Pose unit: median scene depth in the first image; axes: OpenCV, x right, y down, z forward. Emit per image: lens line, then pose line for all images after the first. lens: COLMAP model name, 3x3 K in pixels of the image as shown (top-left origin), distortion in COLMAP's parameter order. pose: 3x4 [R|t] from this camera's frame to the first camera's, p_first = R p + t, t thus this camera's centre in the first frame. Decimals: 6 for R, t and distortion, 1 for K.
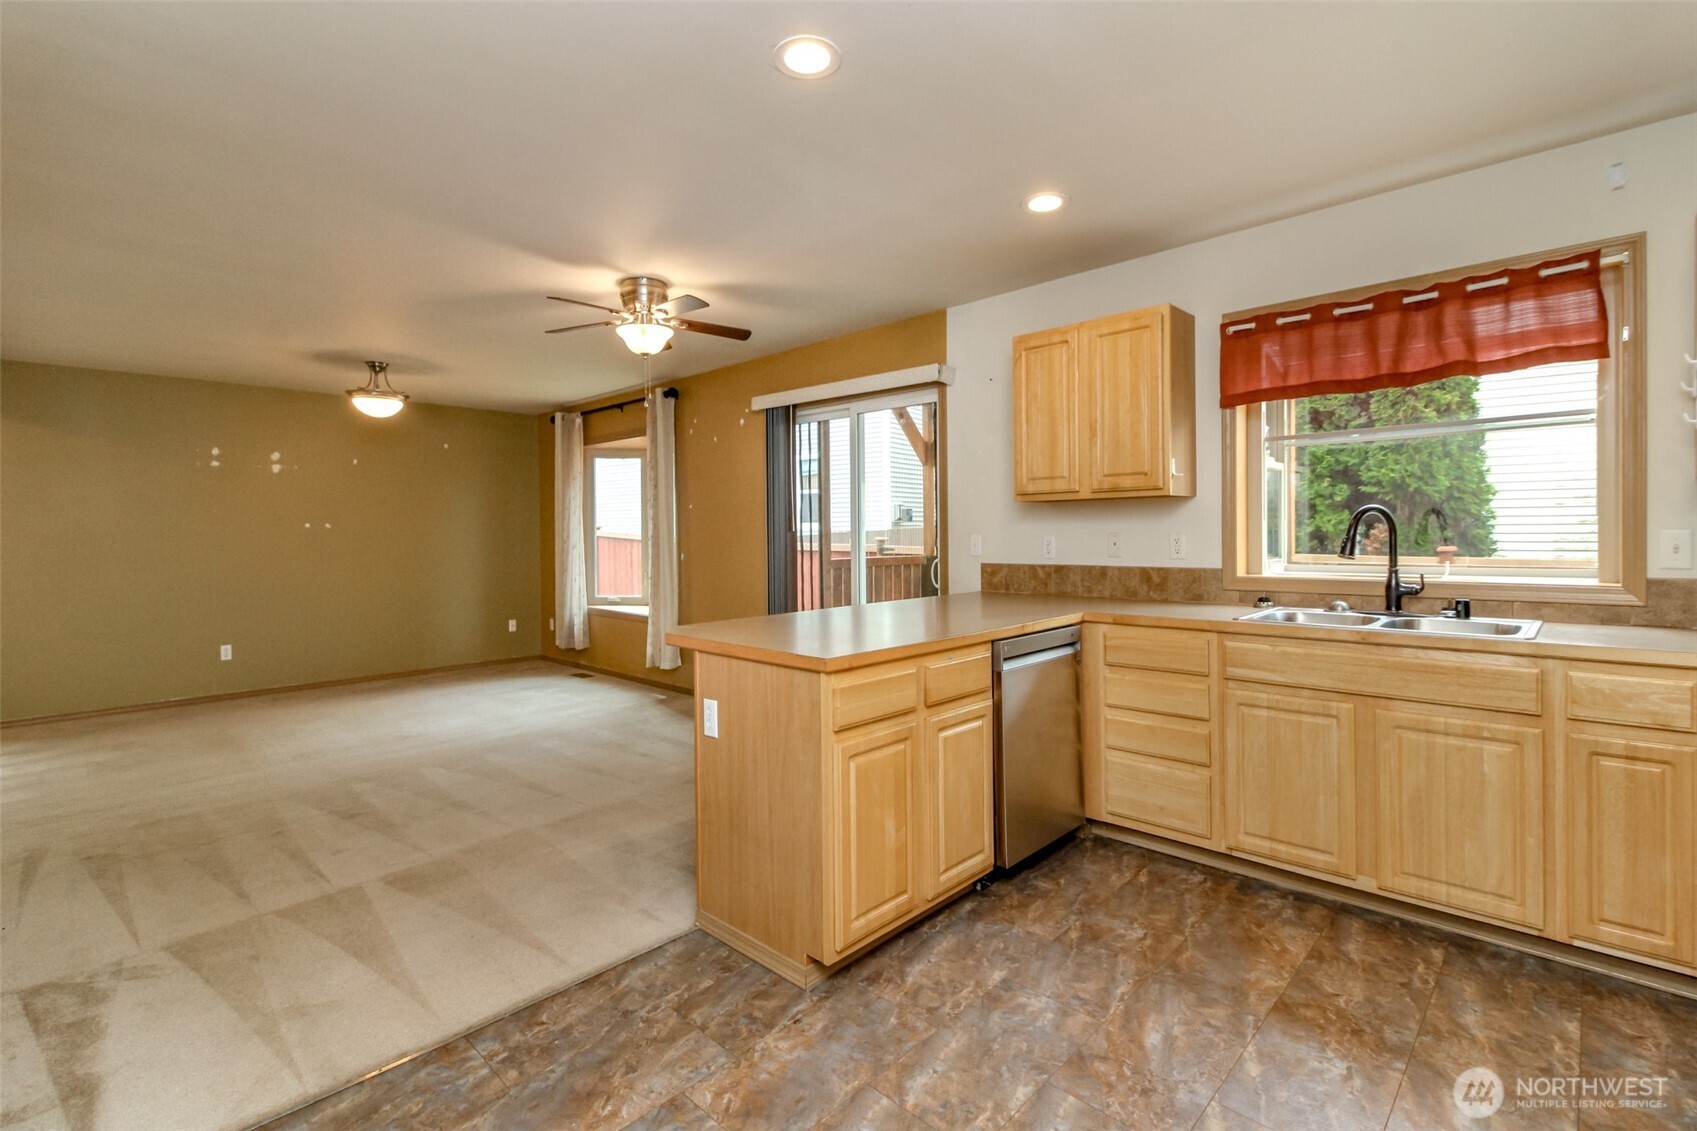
lens RADIAL K [[783.5, 0, 823.6], [0, 783.5, 543.0], [0, 0, 1]] dist [0.011938, -0.002591]
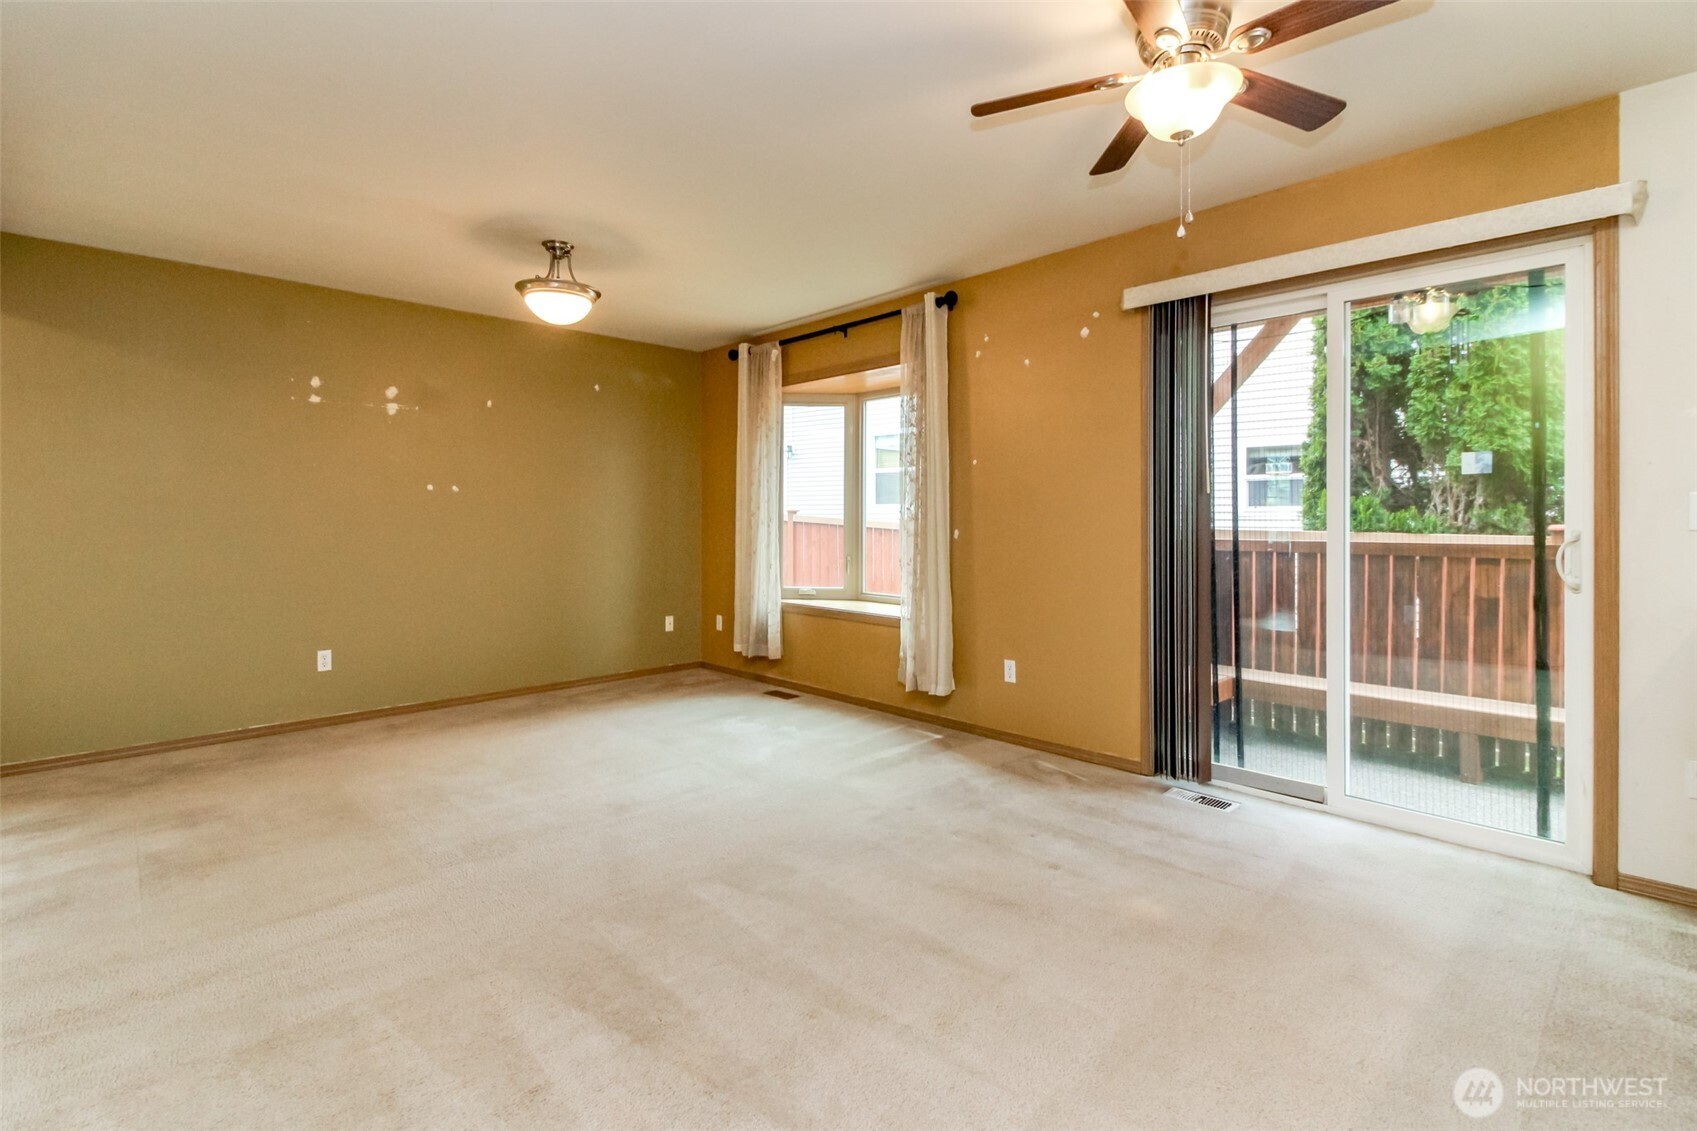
lens RADIAL K [[783.5, 0, 812.8], [0, 783.5, 518.2], [0, 0, 1]] dist [0.011938, -0.002591]
pose [[0.999175, 0.009118, -0.039567, -0.316743], [-0.009759, 0.999823, -0.016062, 0.017838], [0.039414, 0.016435, 0.999088, 0.330245]]
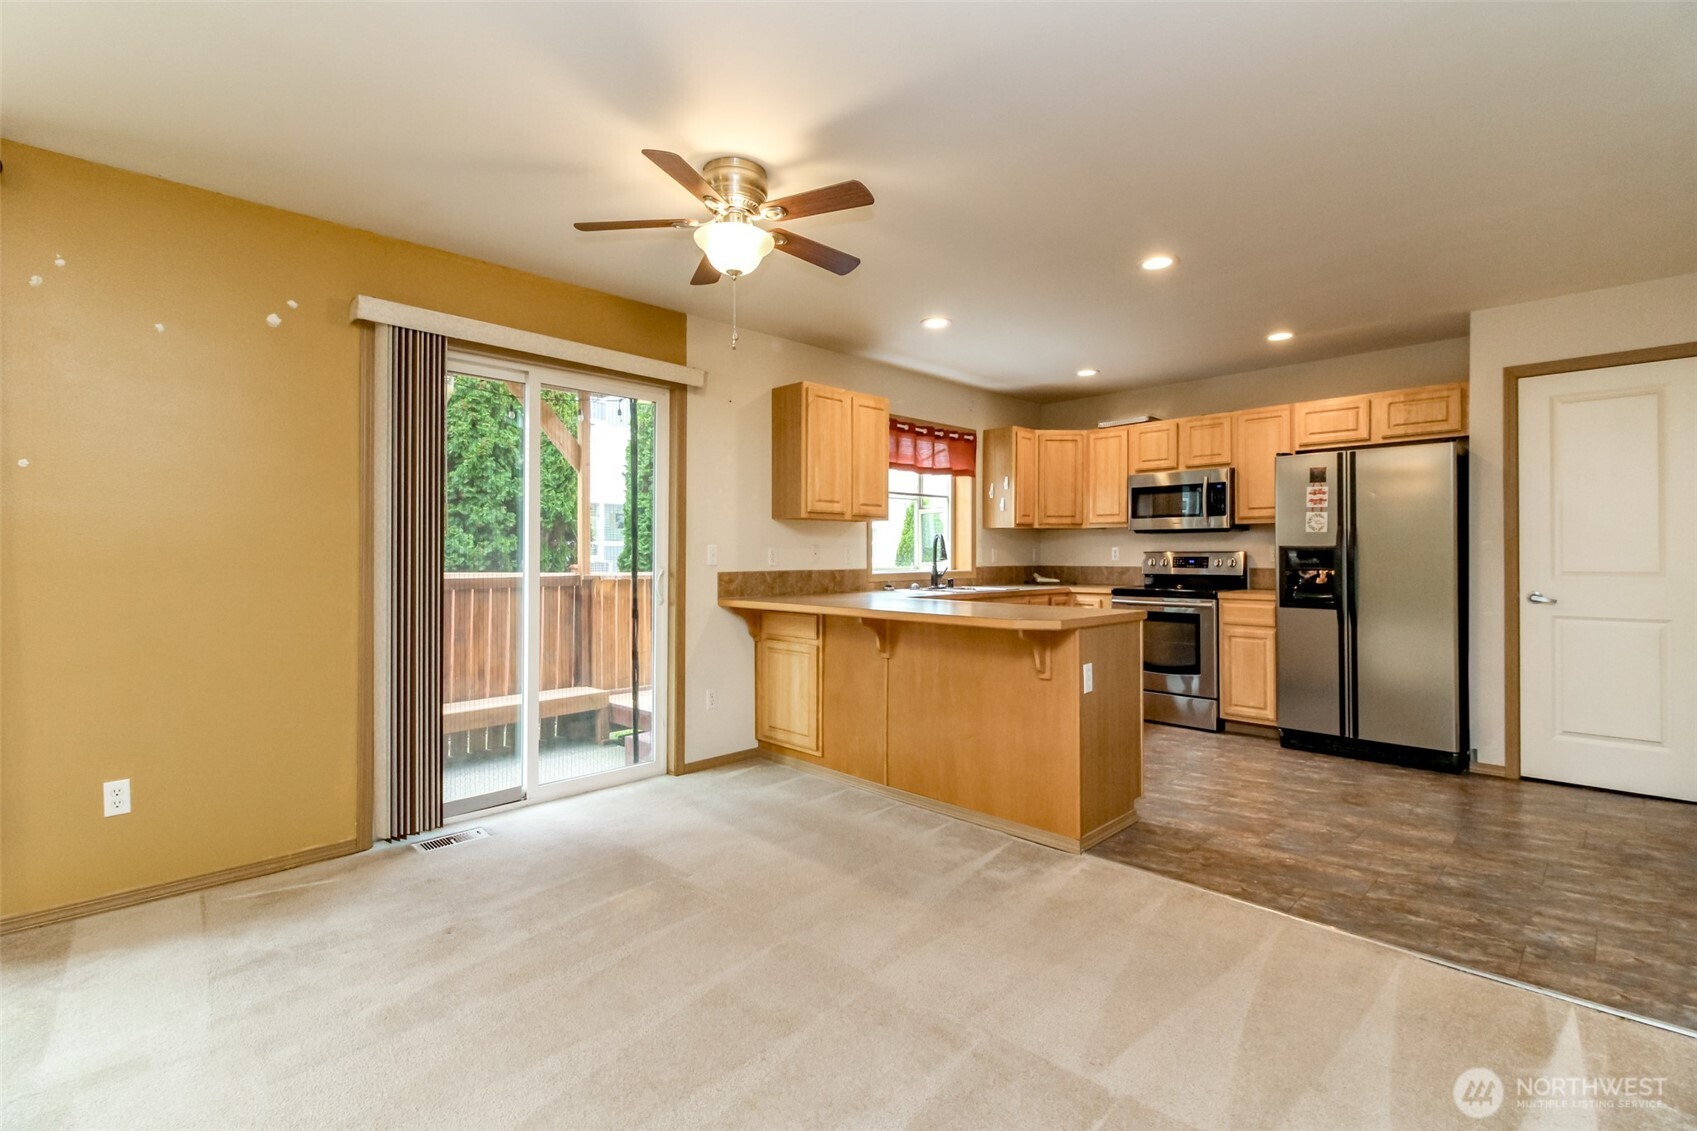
lens RADIAL K [[783.5, 0, 852.3], [0, 783.5, 551.3], [0, 0, 1]] dist [0.011938, -0.002591]
pose [[-0.018189, 0.019616, 0.999642, -0.658331], [0.017535, 0.999660, -0.019297, 0.016597], [-0.999681, 0.017178, -0.018526, 0.650109]]
